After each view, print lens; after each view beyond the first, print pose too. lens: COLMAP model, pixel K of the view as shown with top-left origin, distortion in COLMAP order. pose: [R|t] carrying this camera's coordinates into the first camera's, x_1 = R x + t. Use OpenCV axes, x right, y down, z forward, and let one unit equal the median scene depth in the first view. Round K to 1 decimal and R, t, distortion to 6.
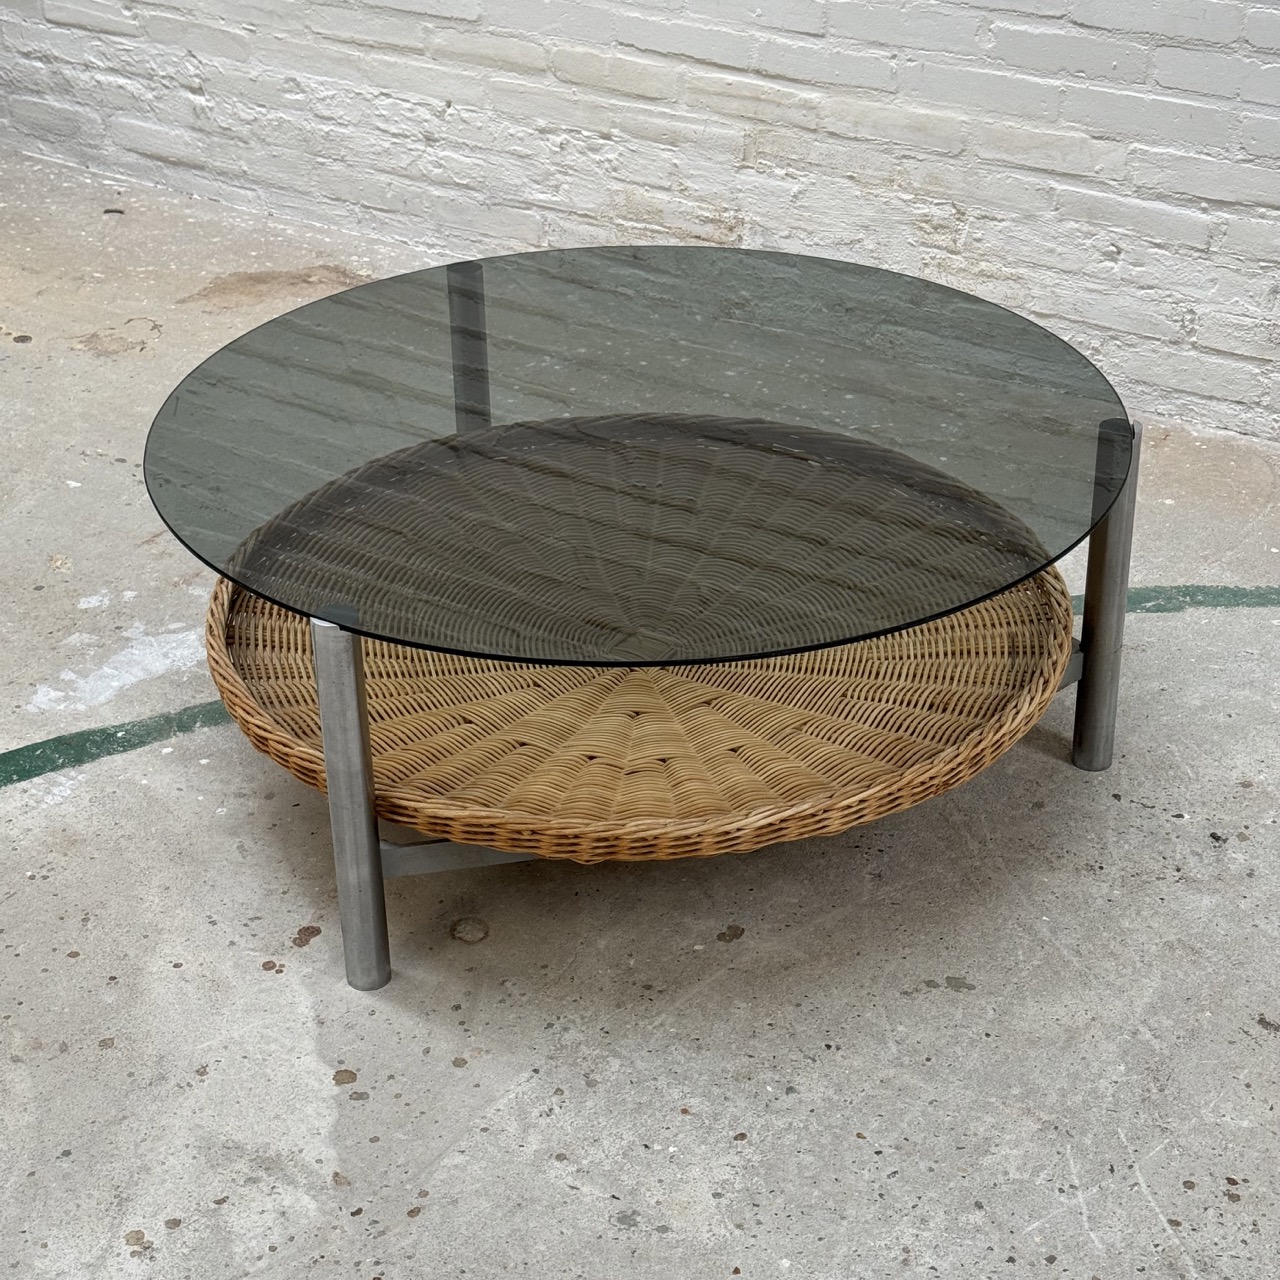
lens RADIAL K [[2377.2, 0, 635.3], [0, 2377.2, 656.0], [0, 0, 1]] dist [0.170160, -0.237119]
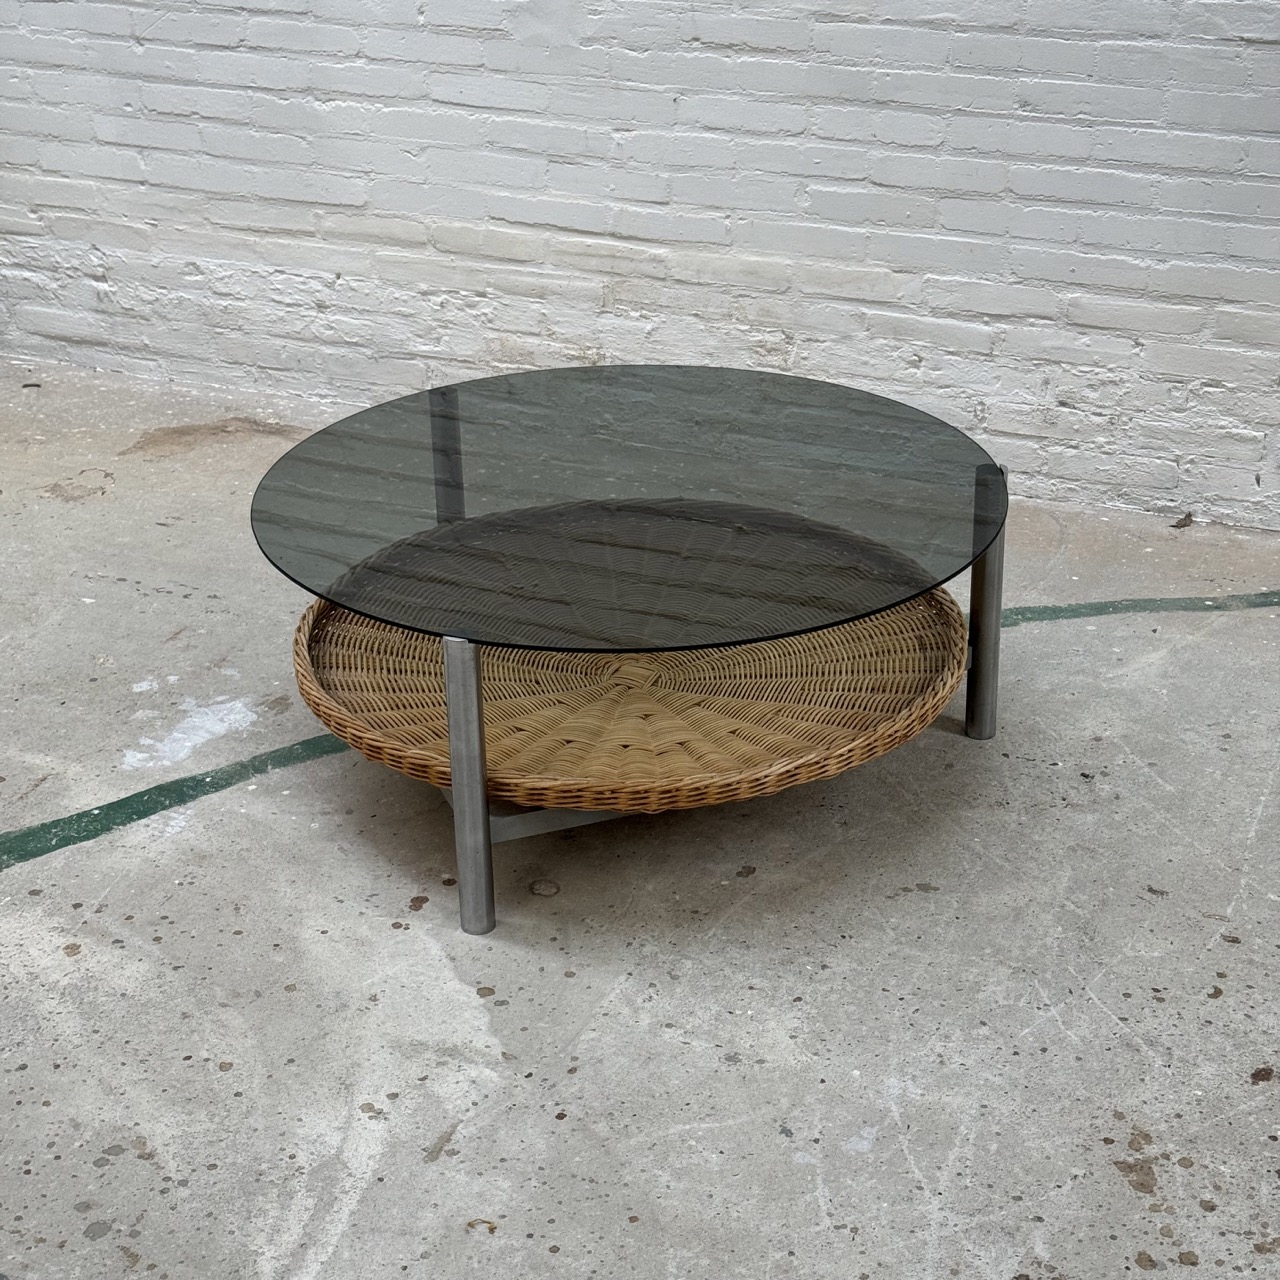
lens RADIAL K [[2377.2, 0, 635.3], [0, 2377.2, 656.0], [0, 0, 1]] dist [0.170160, -0.237119]
pose [[0.985561, -0.074794, 0.151906, -0.194865], [0.086426, 0.993692, -0.071461, 0.082145], [-0.145603, 0.083558, 0.985808, -0.261778]]
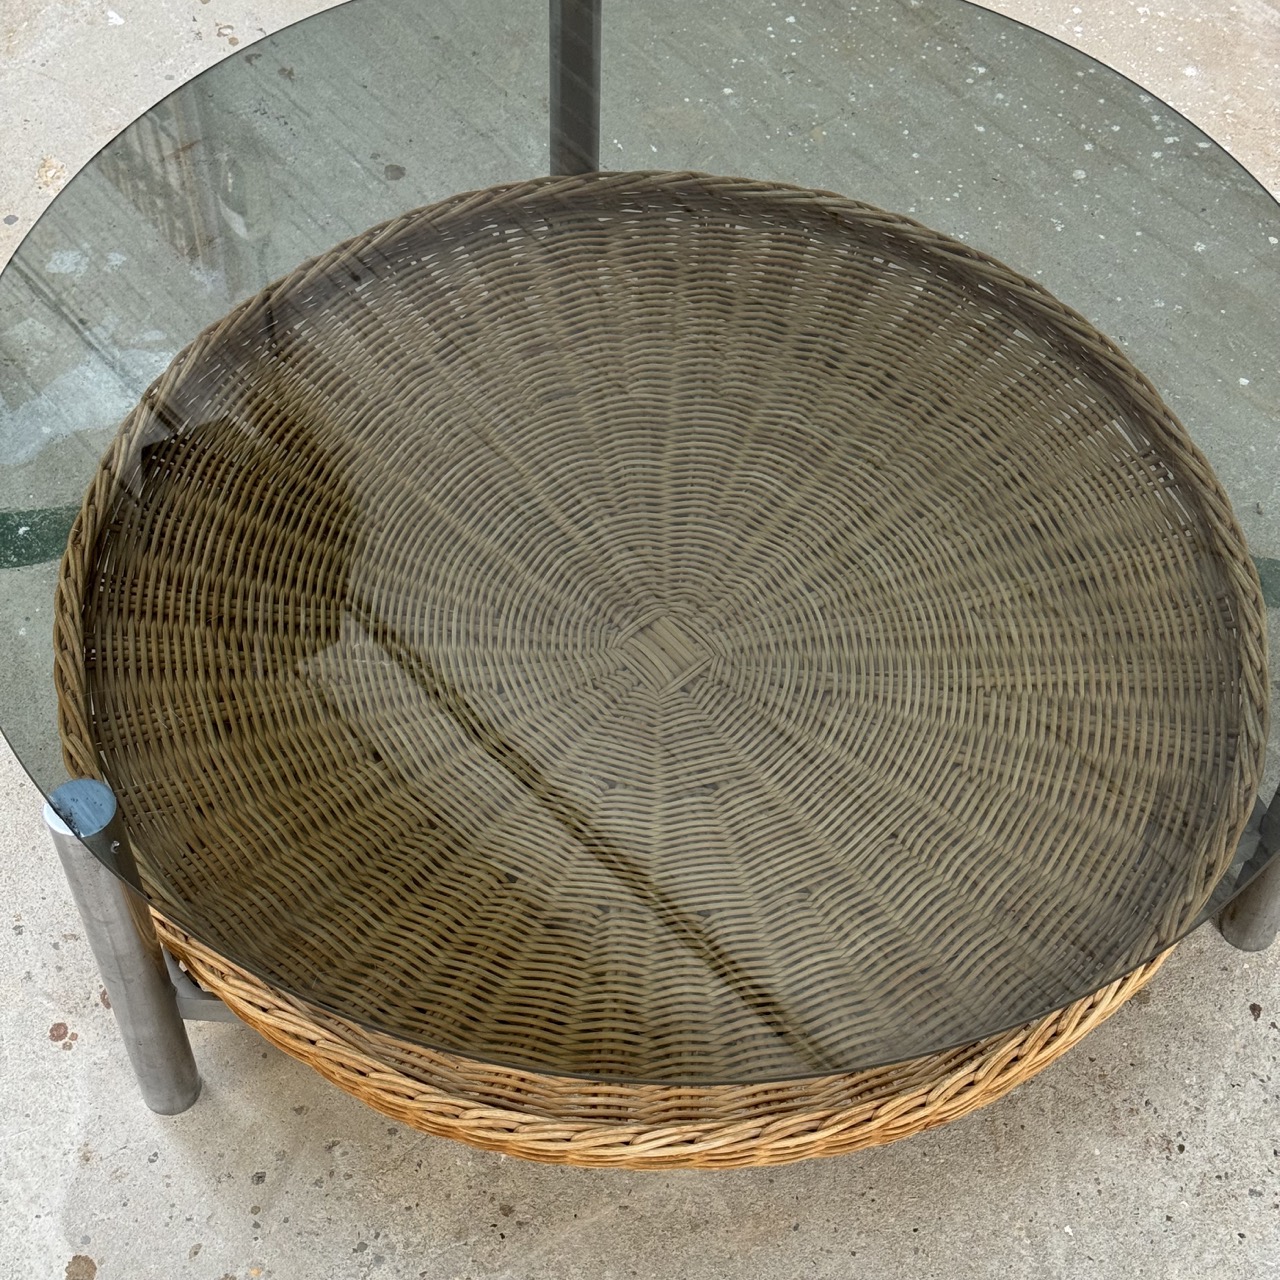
lens RADIAL K [[2377.2, 0, 635.3], [0, 2377.2, 656.0], [0, 0, 1]] dist [0.170160, -0.237119]
pose [[0.961135, 0.245128, -0.127011, 0.089526], [-0.169494, 0.887067, 0.429400, -0.321470], [0.217925, -0.391184, 0.894139, 0.360331]]
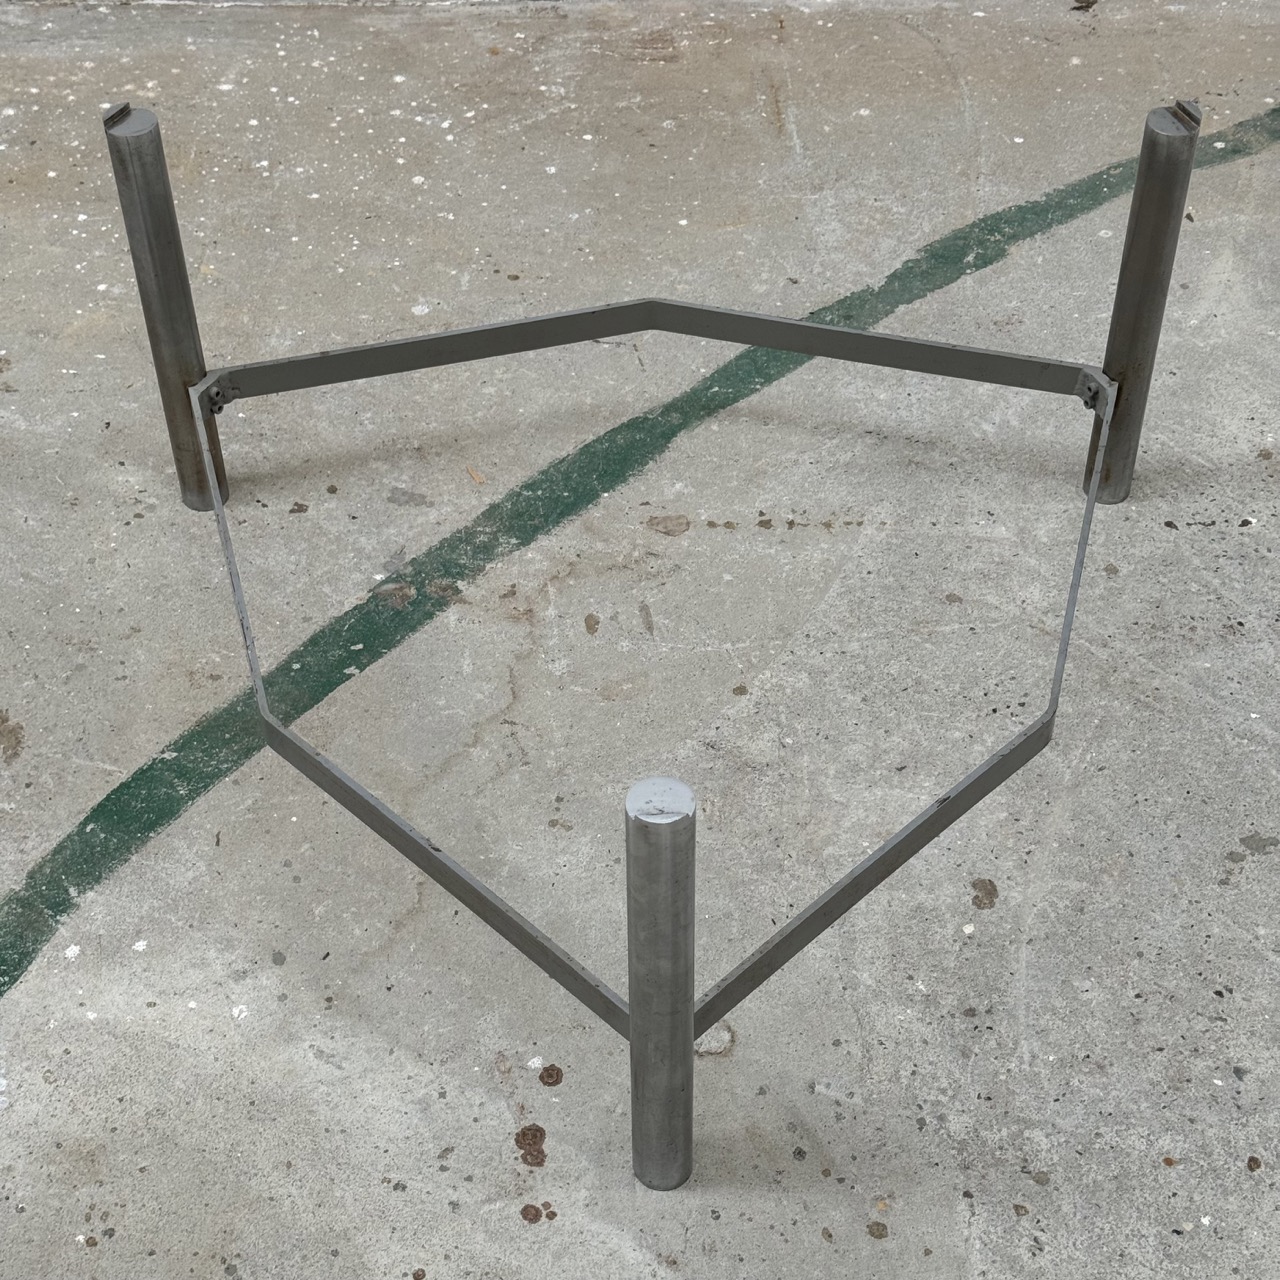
lens RADIAL K [[2377.2, 0, 635.3], [0, 2377.2, 656.0], [0, 0, 1]] dist [0.170160, -0.237119]
pose [[0.826930, -0.392148, 0.402998, -0.327809], [0.275550, 0.907341, 0.317498, -0.228277], [-0.490163, -0.151503, 0.858363, 0.357465]]
